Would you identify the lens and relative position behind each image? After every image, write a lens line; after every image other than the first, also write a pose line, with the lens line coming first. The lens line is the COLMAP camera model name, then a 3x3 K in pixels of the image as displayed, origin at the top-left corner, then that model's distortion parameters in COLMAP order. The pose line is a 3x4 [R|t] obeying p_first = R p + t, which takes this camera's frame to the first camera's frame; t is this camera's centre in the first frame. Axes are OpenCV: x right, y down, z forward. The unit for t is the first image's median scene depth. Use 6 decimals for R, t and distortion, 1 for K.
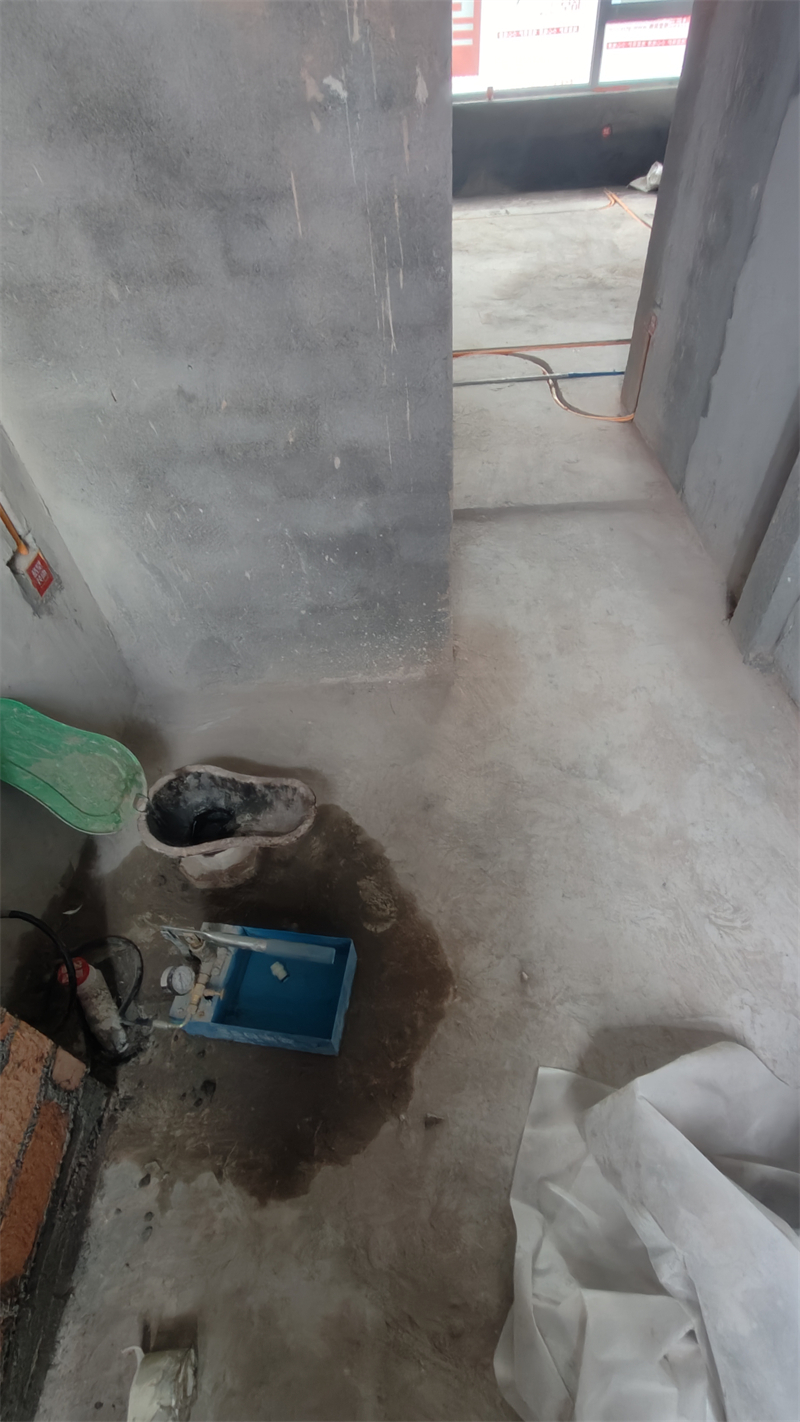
lens RADIAL K [[652.1, 0, 414.3], [0, 652.1, 714.6], [0, 0, 1]] dist [-0.004974, 0.002450]
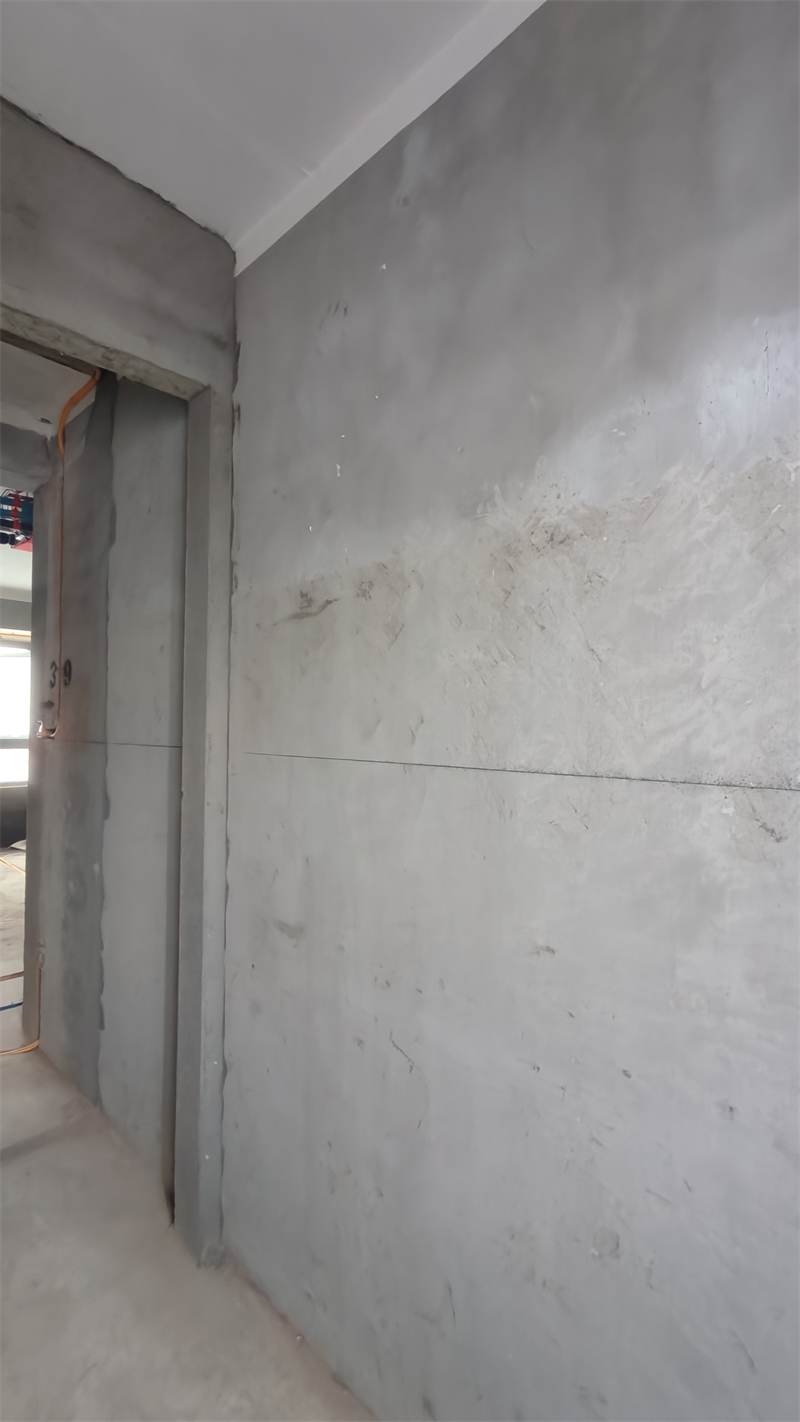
lens RADIAL K [[652.1, 0, 402.1], [0, 652.1, 706.5], [0, 0, 1]] dist [-0.004974, 0.002450]
pose [[0.713614, 0.068169, 0.697214, 0.000150], [0.485186, 0.669815, -0.562088, 0.058418], [-0.505321, 0.739393, 0.444915, -0.204909]]
